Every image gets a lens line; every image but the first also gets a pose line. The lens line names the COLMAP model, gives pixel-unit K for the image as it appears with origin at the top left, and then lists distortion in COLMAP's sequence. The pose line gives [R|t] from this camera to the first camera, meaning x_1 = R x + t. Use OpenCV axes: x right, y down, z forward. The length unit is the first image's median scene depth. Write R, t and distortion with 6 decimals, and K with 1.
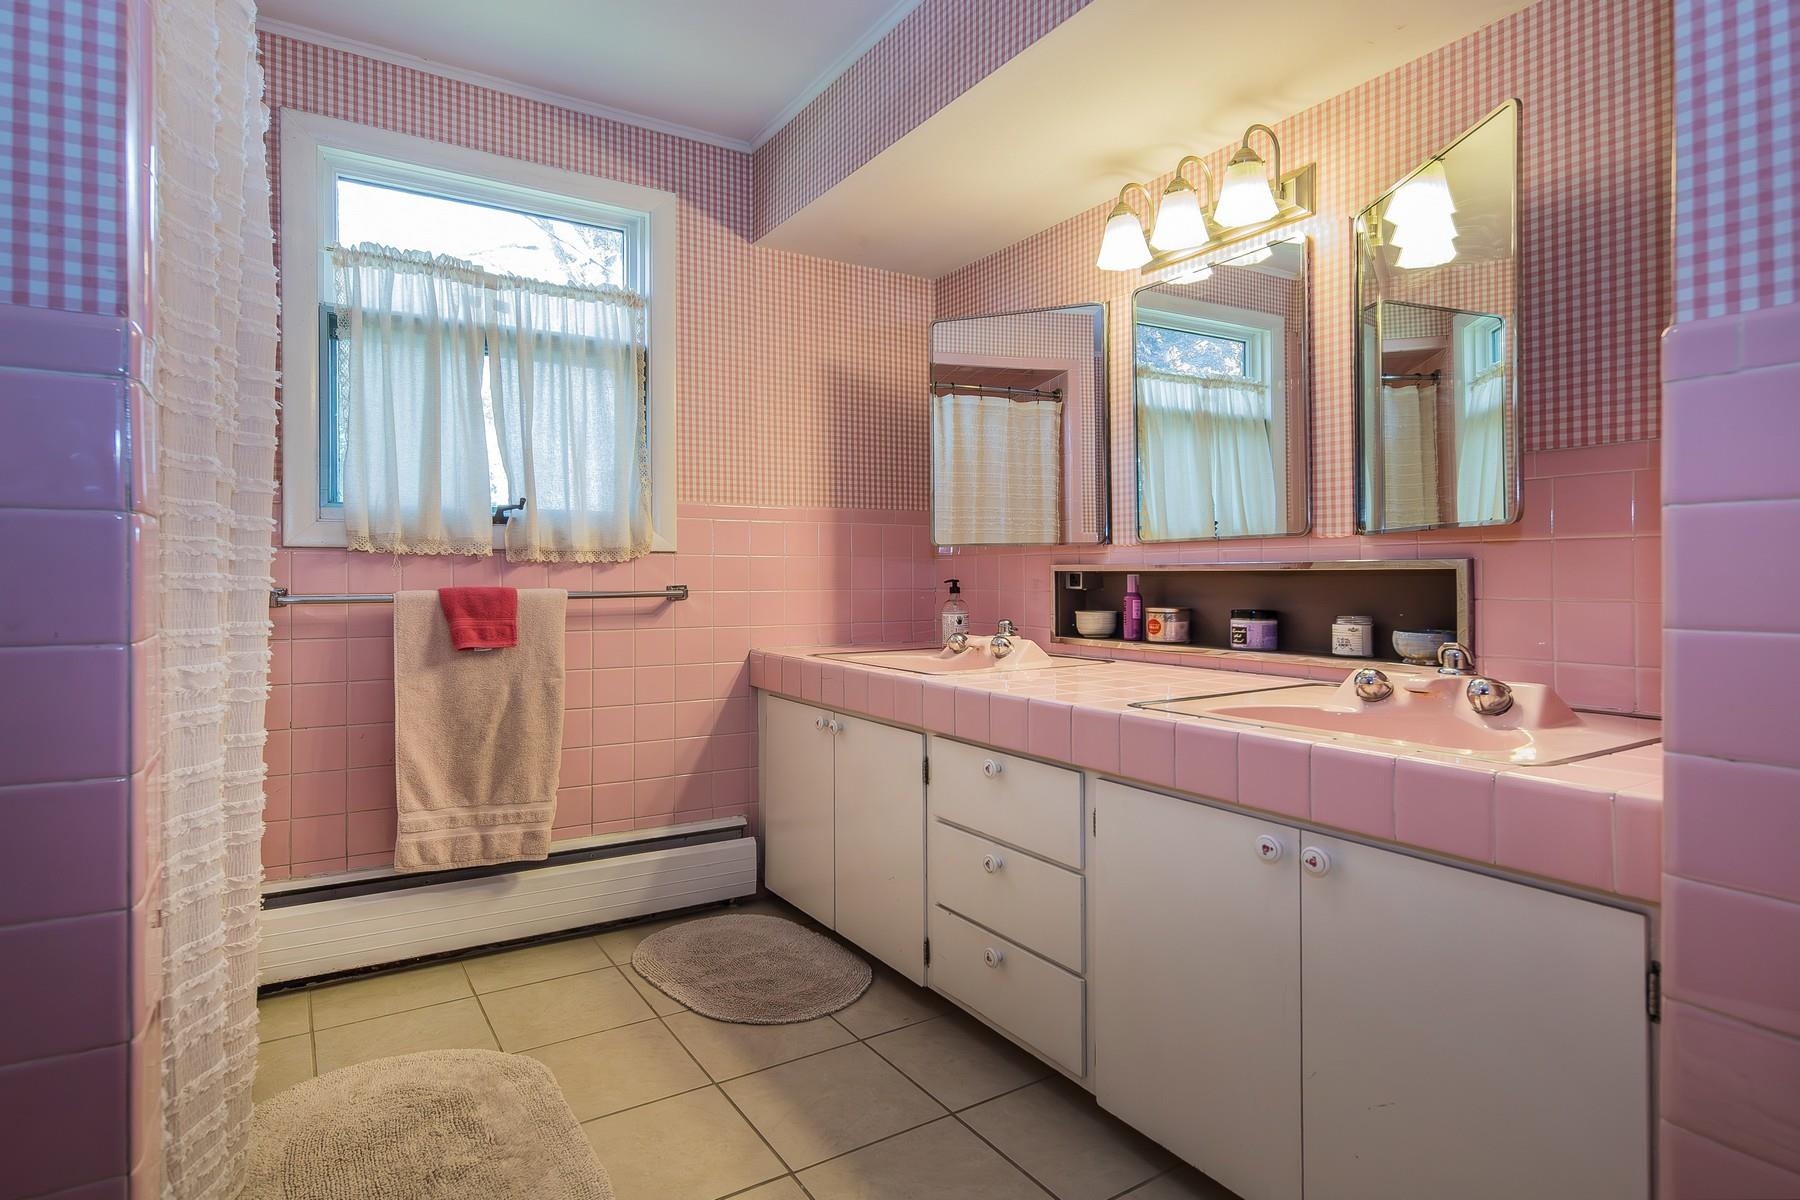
lens RADIAL K [[914.4, 0, 863.4], [0, 914.4, 567.7], [0, 0, 1]] dist [0.001808, 0.002432]
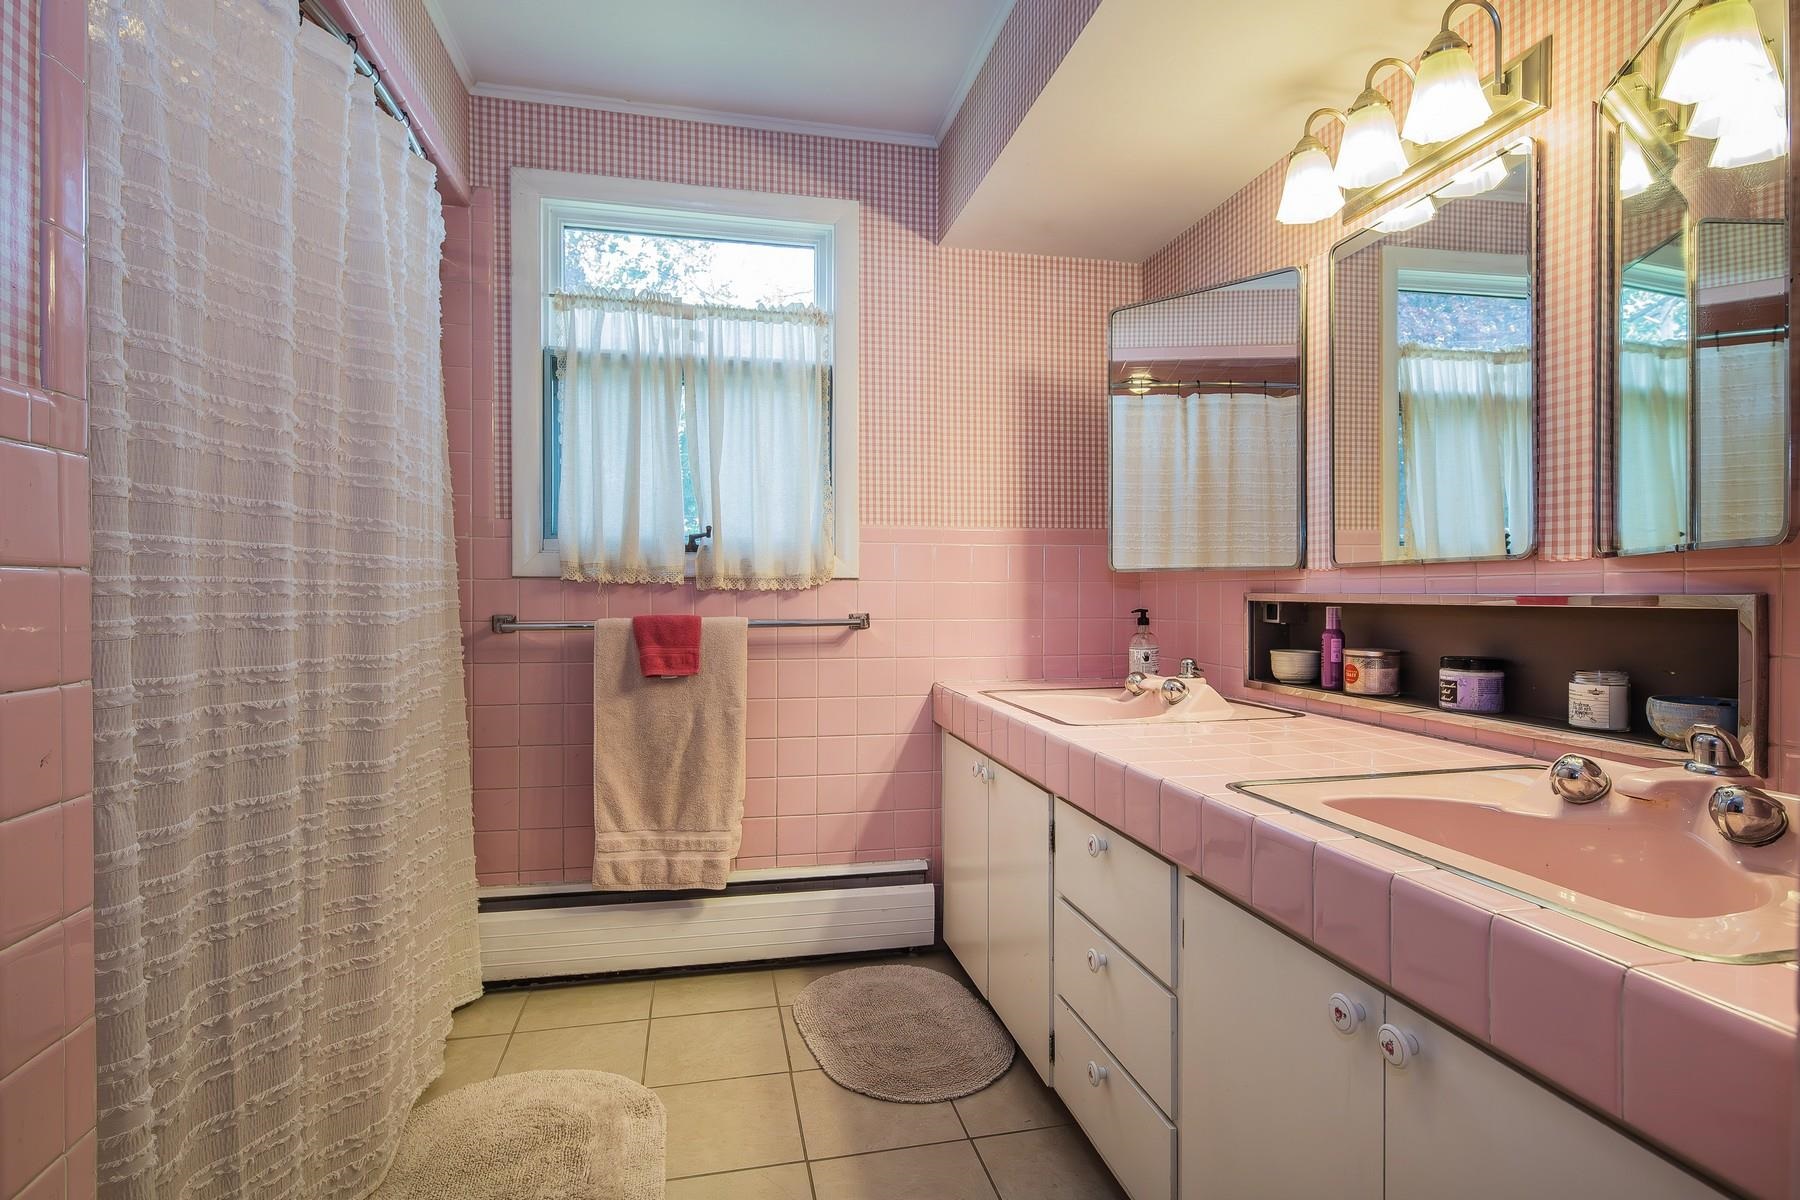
lens RADIAL K [[914.4, 0, 956.0], [0, 914.4, 597.1], [0, 0, 1]] dist [0.001808, 0.002432]
pose [[0.956501, -0.001173, -0.291728, 0.212485], [0.005990, 0.999860, 0.015618, -0.015123], [0.291669, -0.016686, 0.956374, 0.143926]]
